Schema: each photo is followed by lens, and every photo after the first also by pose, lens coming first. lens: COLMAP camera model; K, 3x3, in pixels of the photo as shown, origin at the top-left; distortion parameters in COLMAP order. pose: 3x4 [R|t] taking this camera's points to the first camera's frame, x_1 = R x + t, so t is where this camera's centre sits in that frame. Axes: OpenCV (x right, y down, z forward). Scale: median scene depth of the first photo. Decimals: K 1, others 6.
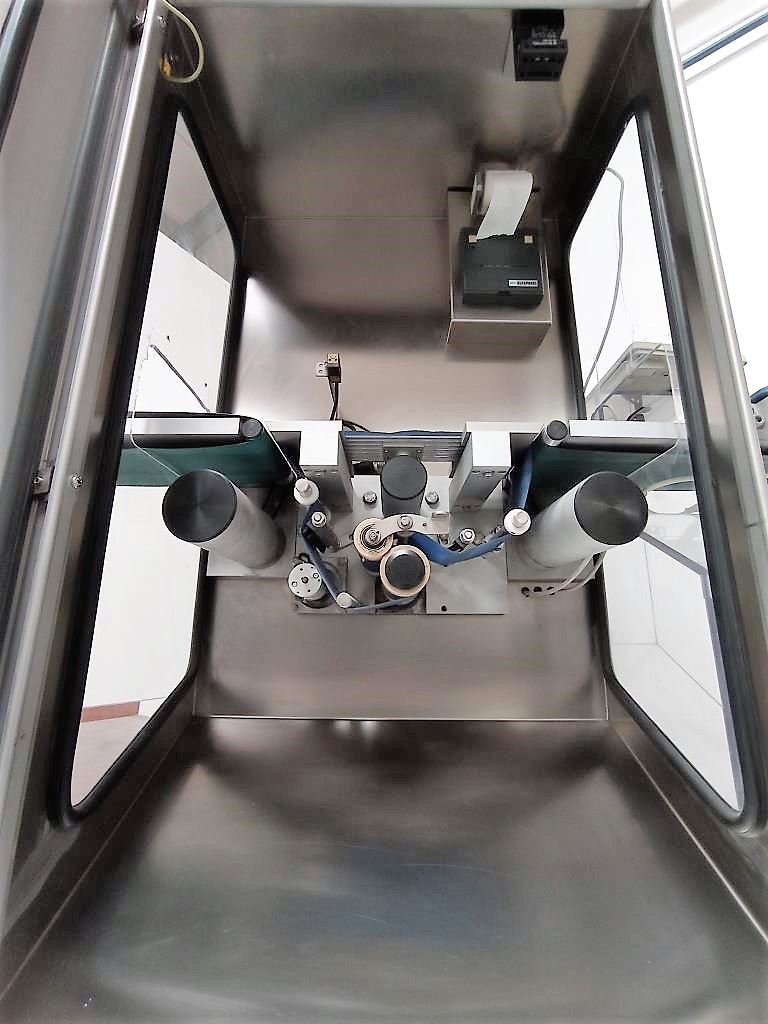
lens RADIAL K [[465.8, 0, 390.8], [0, 465.8, 509.0], [0, 0, 1]] dist [-0.010197, 0.000842]
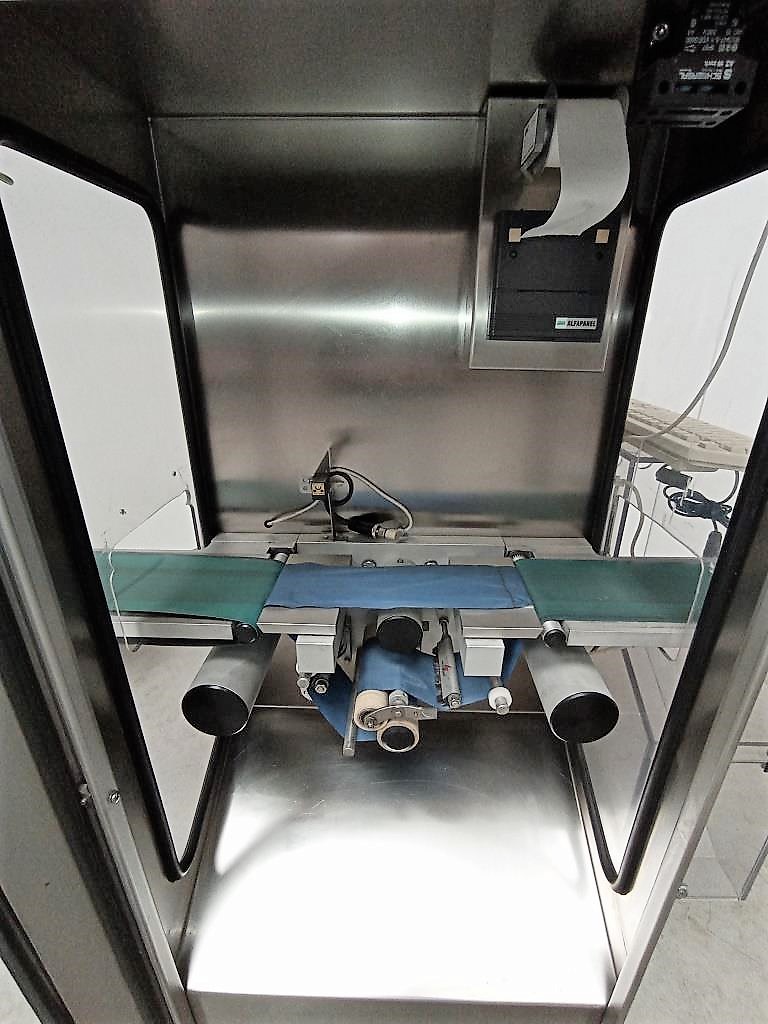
lens RADIAL K [[465.8, 0, 390.8], [0, 465.8, 509.0], [0, 0, 1]] dist [-0.010197, 0.000842]
pose [[0.999710, 0.008256, -0.022609, 0.030973], [0.006885, 0.801985, 0.597304, -0.942828], [0.023064, -0.597287, 0.801696, 0.361227]]
